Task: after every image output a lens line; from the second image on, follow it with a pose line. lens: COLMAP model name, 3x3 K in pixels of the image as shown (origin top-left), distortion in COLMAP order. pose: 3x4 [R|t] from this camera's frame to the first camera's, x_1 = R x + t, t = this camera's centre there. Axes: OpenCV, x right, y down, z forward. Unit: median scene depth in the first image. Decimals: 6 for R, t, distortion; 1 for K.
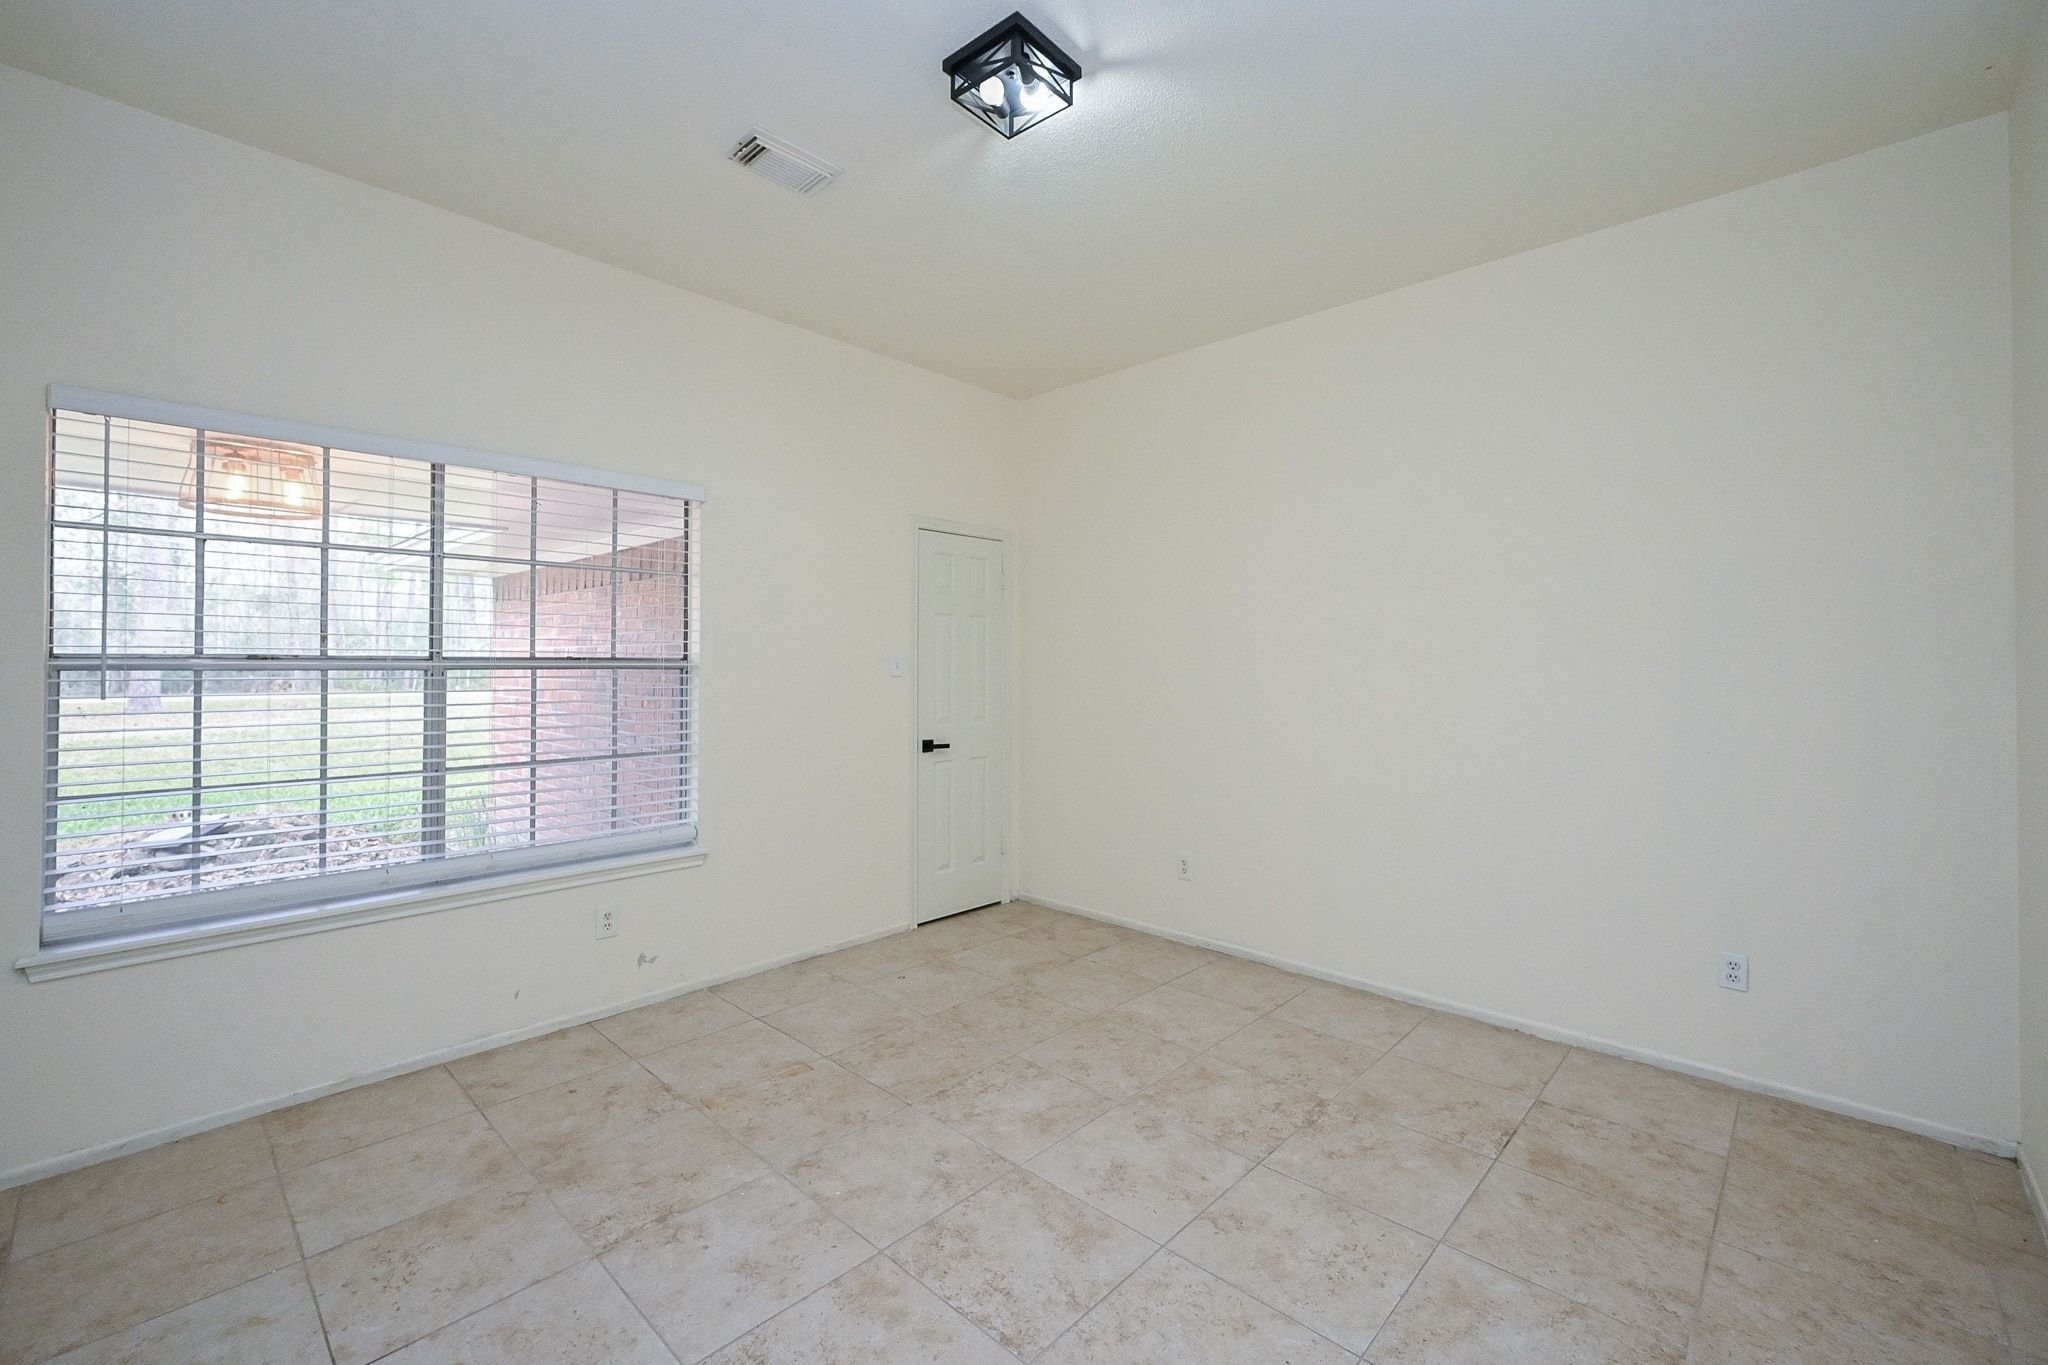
lens RADIAL K [[849.6, 0, 1022.7], [0, 849.6, 657.7], [0, 0, 1]] dist [-0.001063, 0.000009]
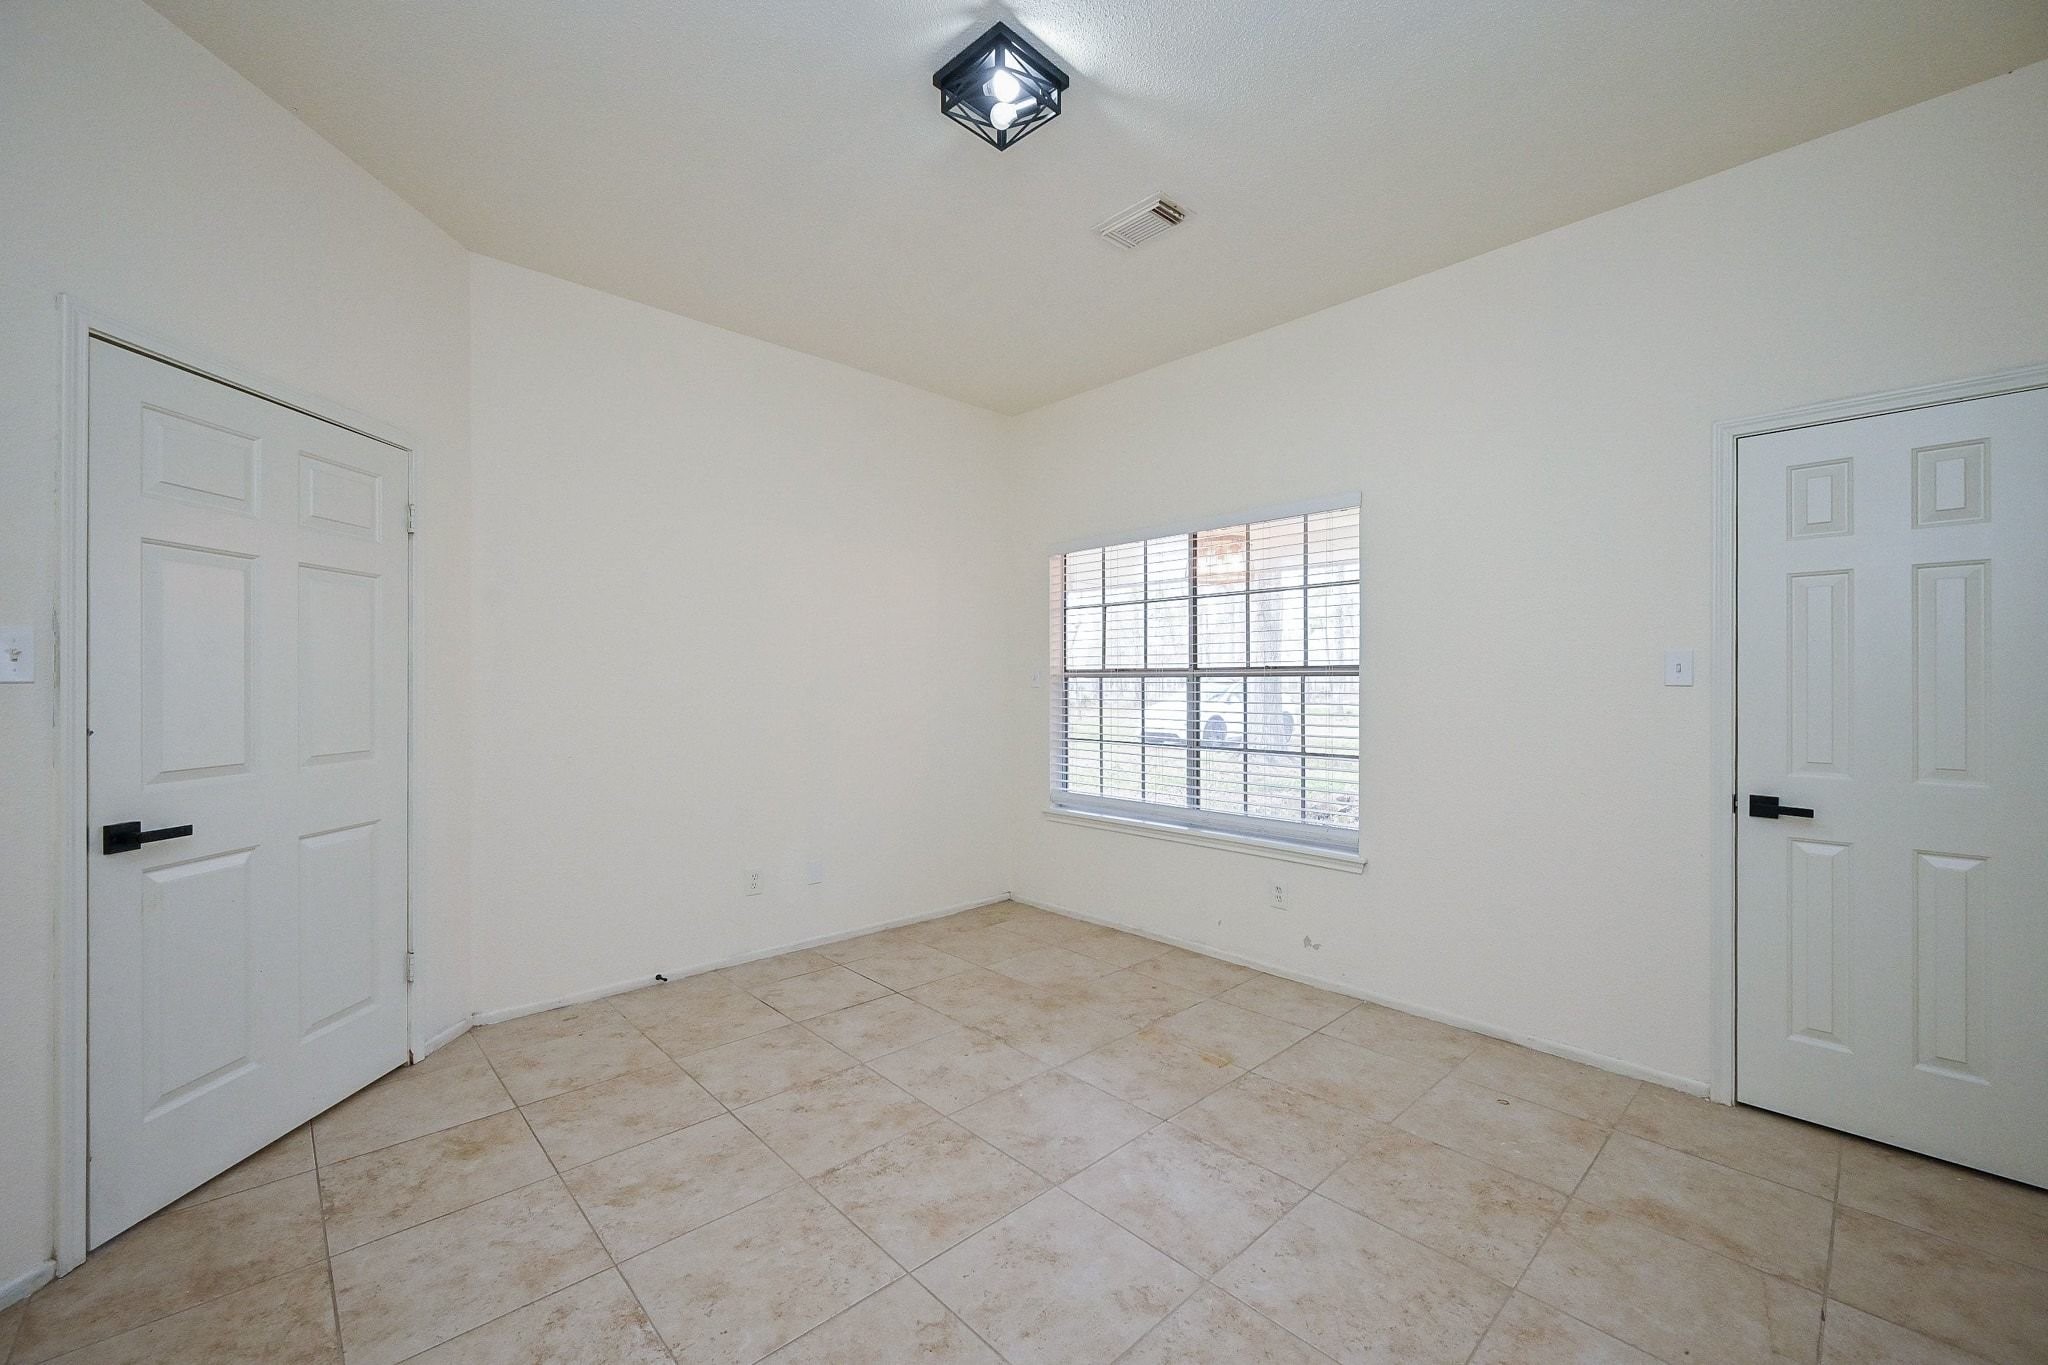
lens RADIAL K [[813.3, 0, 1012.2], [0, 813.3, 684.3], [0, 0, 1]] dist [-0.001545, -0.000186]
pose [[-0.060400, -0.002179, -0.998172, 0.747201], [0.004778, 0.999986, -0.002473, 0.030449], [0.998163, -0.004919, -0.060388, 0.827376]]
